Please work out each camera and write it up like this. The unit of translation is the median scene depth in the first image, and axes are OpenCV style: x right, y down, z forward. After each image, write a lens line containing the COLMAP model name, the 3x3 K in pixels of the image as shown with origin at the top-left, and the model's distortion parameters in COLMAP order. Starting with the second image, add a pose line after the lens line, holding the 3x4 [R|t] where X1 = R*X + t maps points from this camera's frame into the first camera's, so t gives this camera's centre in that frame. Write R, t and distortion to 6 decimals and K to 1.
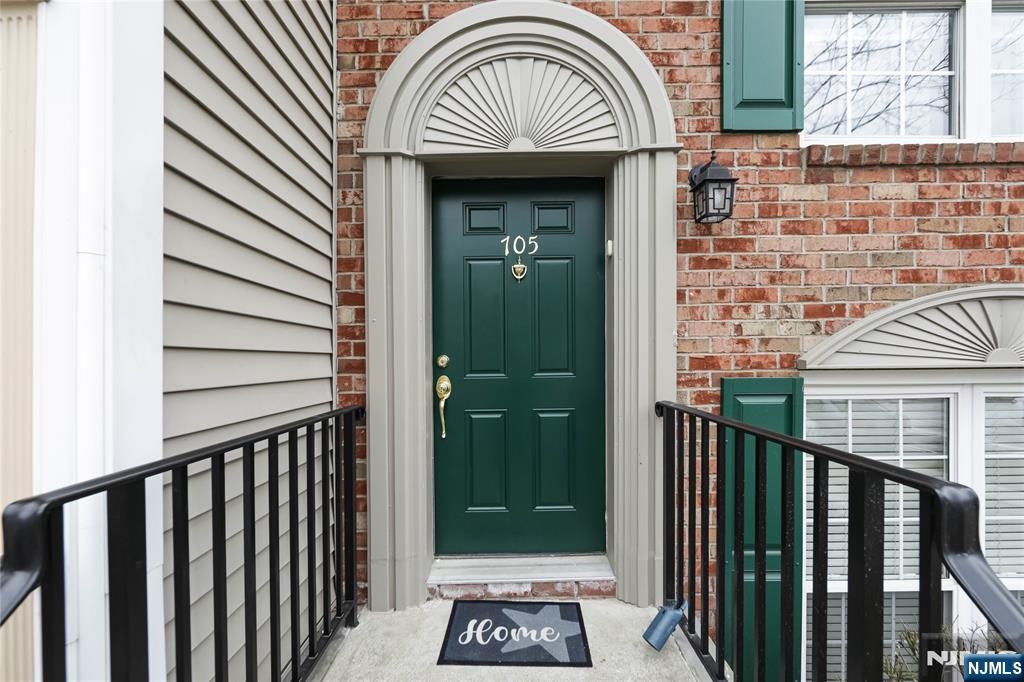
lens RADIAL K [[466.4, 0, 510.7], [0, 466.4, 344.8], [0, 0, 1]] dist [-0.001107, -0.000032]
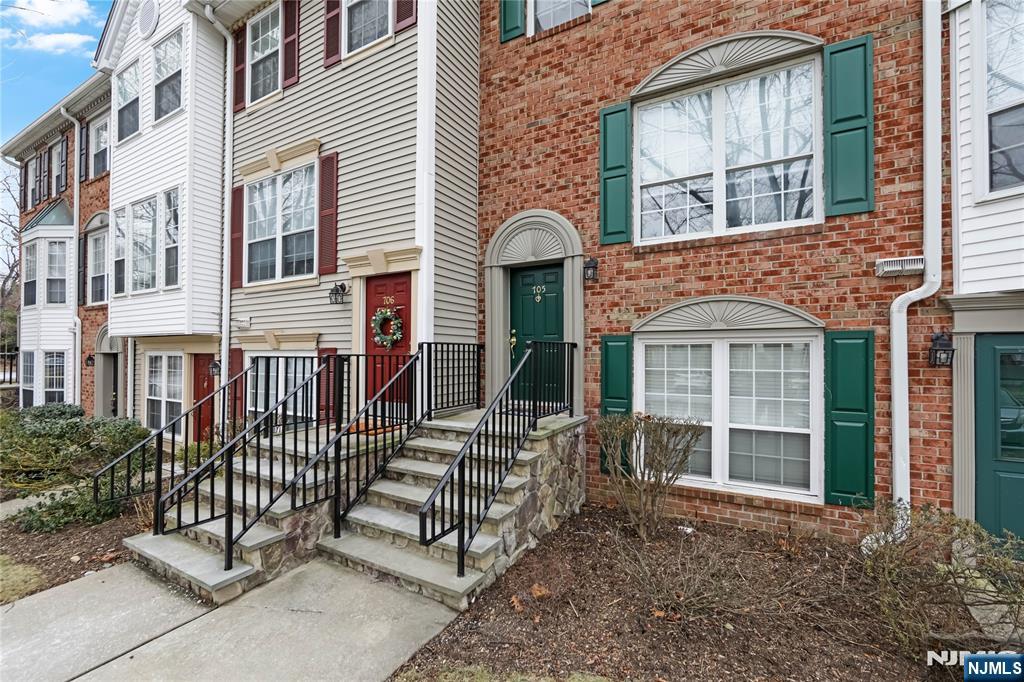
lens RADIAL K [[420.1, 0, 512.0], [0, 420.1, 341.0], [0, 0, 1]] dist [-0.001822, -0.000184]
pose [[0.897685, -0.006613, -0.440588, 1.055075], [0.006085, 0.999978, -0.002612, 0.105790], [0.440595, -0.000336, 0.897706, -1.416997]]
